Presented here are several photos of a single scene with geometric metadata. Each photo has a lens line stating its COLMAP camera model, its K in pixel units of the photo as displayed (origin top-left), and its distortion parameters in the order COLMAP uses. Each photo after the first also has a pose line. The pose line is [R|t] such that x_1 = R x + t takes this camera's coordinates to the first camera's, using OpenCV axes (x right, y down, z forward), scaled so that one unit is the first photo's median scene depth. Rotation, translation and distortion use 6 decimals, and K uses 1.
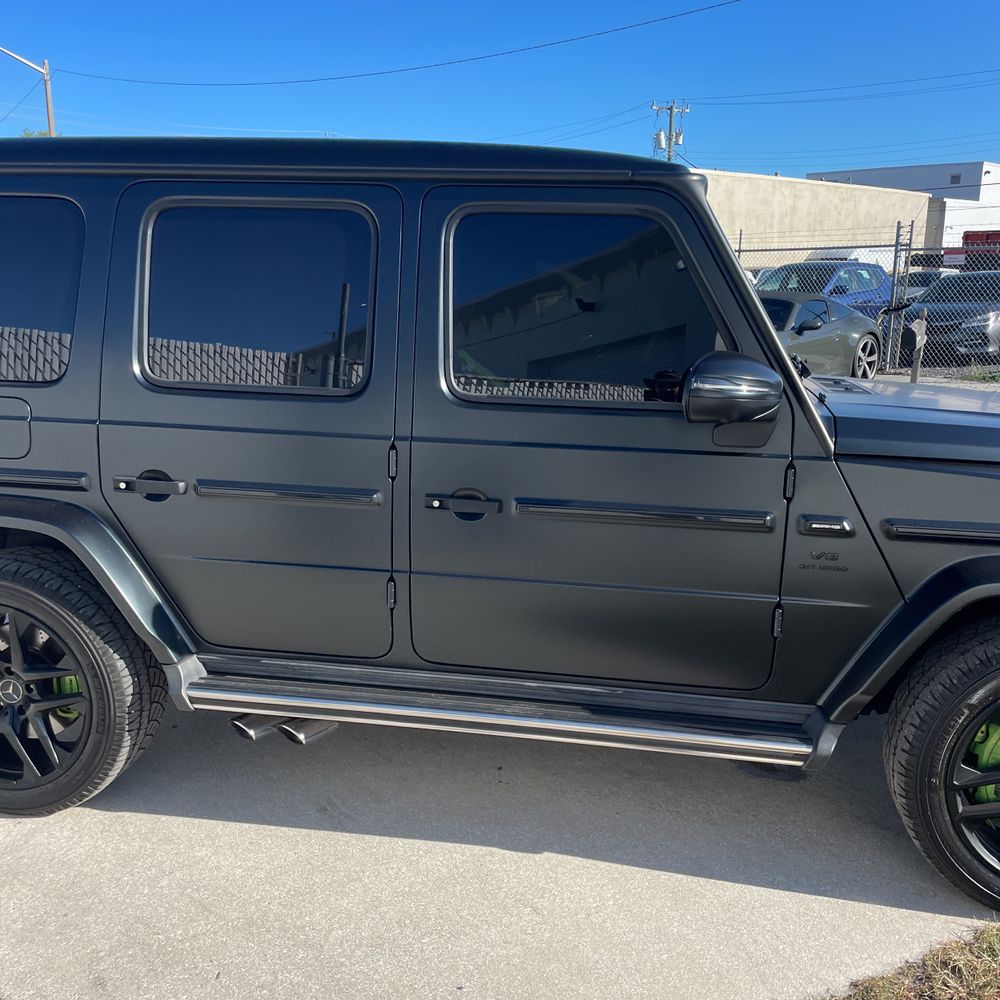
lens RADIAL K [[1002.0, 0, 500.0], [0, 1002.0, 500.0], [0, 0, 1]] dist [0.080911, -0.113633]
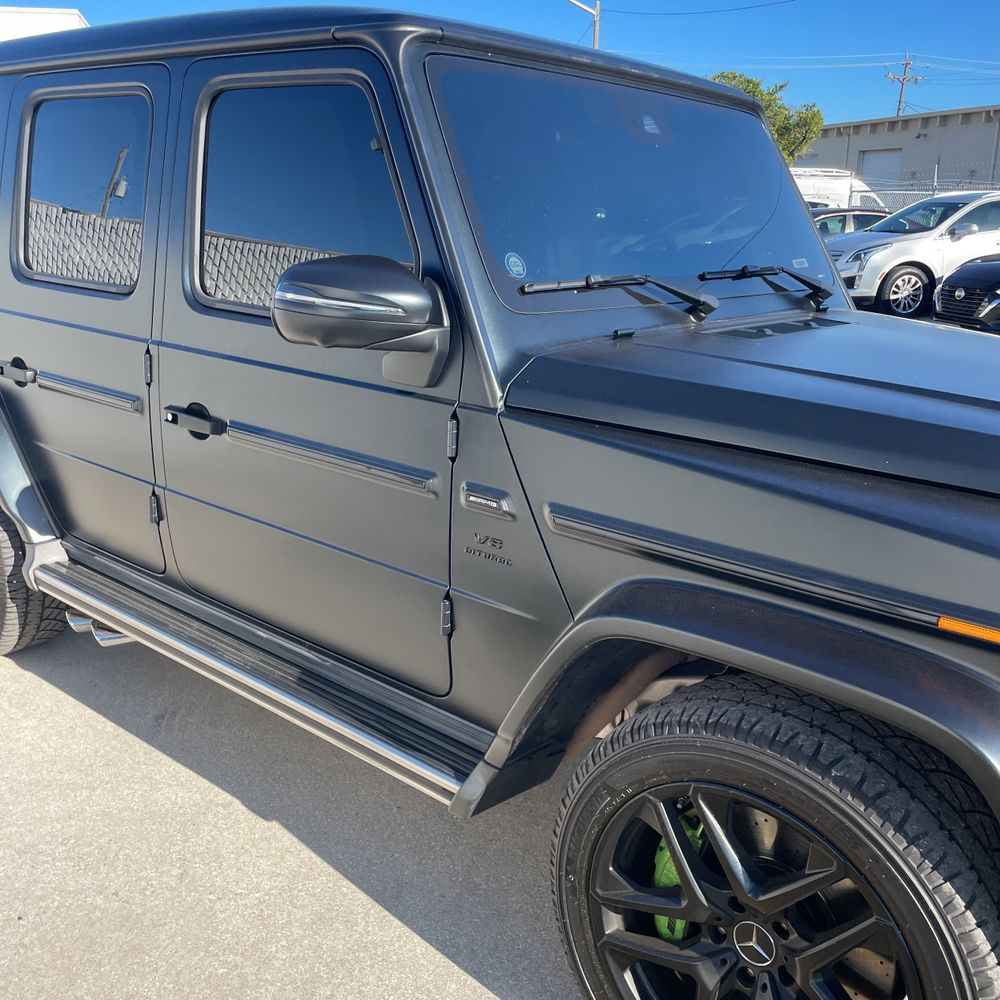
lens RADIAL K [[1002.0, 0, 500.0], [0, 1002.0, 500.0], [0, 0, 1]] dist [0.080911, -0.113633]
pose [[0.861198, 0.150064, -0.485612, 0.620841], [-0.122576, 0.988541, 0.088100, -0.037364], [0.493268, -0.016347, 0.869724, 0.328853]]
